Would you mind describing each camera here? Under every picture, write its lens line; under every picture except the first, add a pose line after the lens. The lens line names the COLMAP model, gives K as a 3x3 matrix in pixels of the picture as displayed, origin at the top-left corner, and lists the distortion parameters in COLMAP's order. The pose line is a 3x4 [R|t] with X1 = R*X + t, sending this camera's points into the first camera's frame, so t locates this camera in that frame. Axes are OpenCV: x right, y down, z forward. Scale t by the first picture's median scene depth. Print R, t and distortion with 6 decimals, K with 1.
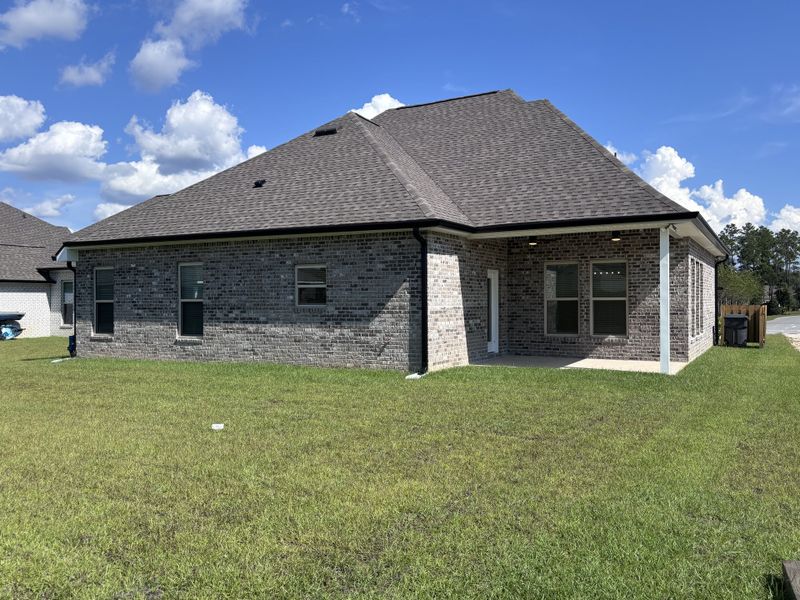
lens RADIAL K [[630.8, 0, 399.9], [0, 630.8, 300.6], [0, 0, 1]] dist [-0.005681, -0.002265]
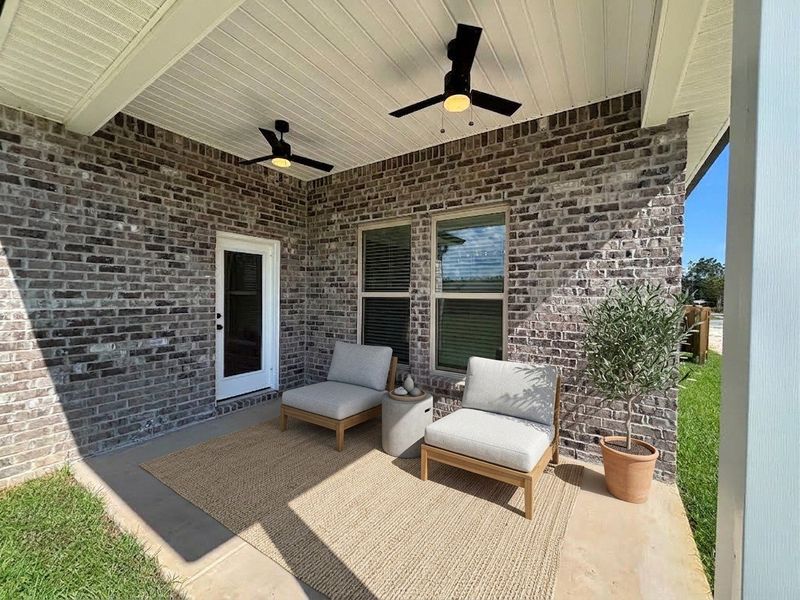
lens RADIAL K [[325.0, 0, 399.3], [0, 325.0, 299.4], [0, 0, 1]] dist [0.007563, -0.000455]
pose [[0.998697, 0.016222, -0.048388, 0.298856], [-0.015244, 0.999673, 0.020511, -0.004463], [0.048705, -0.019747, 0.998618, 0.775109]]
